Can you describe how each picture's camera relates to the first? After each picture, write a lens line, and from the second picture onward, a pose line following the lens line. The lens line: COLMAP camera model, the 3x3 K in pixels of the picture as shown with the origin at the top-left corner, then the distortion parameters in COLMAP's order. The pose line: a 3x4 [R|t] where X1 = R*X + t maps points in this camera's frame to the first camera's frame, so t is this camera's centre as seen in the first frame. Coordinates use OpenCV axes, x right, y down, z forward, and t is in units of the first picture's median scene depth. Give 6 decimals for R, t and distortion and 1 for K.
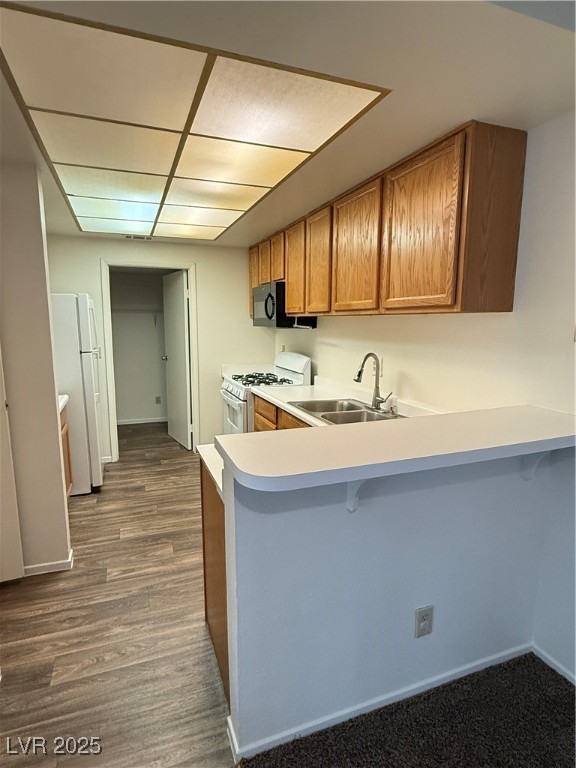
lens RADIAL K [[428.8, 0, 286.6], [0, 428.8, 387.3], [0, 0, 1]] dist [-0.001901, -0.000092]
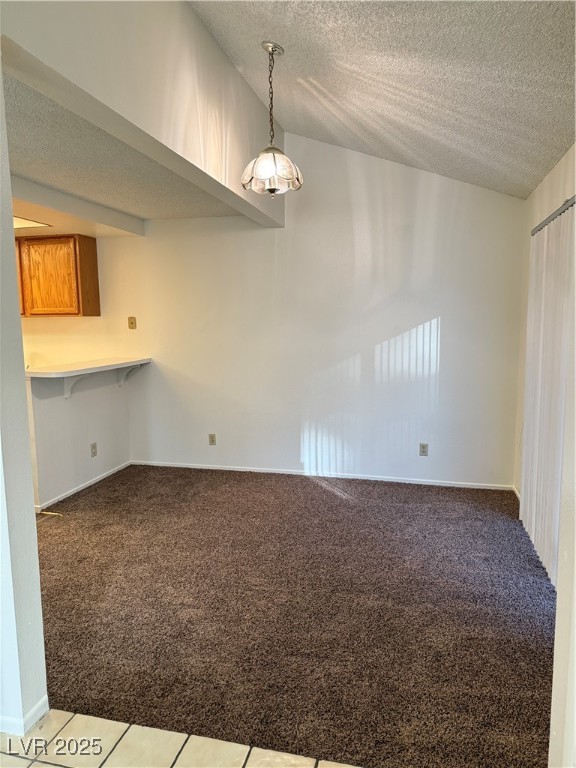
lens RADIAL K [[536.1, 0, 287.7], [0, 536.1, 384.0], [0, 0, 1]] dist [-0.002949, -0.000393]
pose [[0.573544, -0.114540, 0.811127, -1.225581], [0.142789, 0.988997, 0.038691, 0.206735], [-0.806634, 0.093629, 0.583588, -1.387590]]
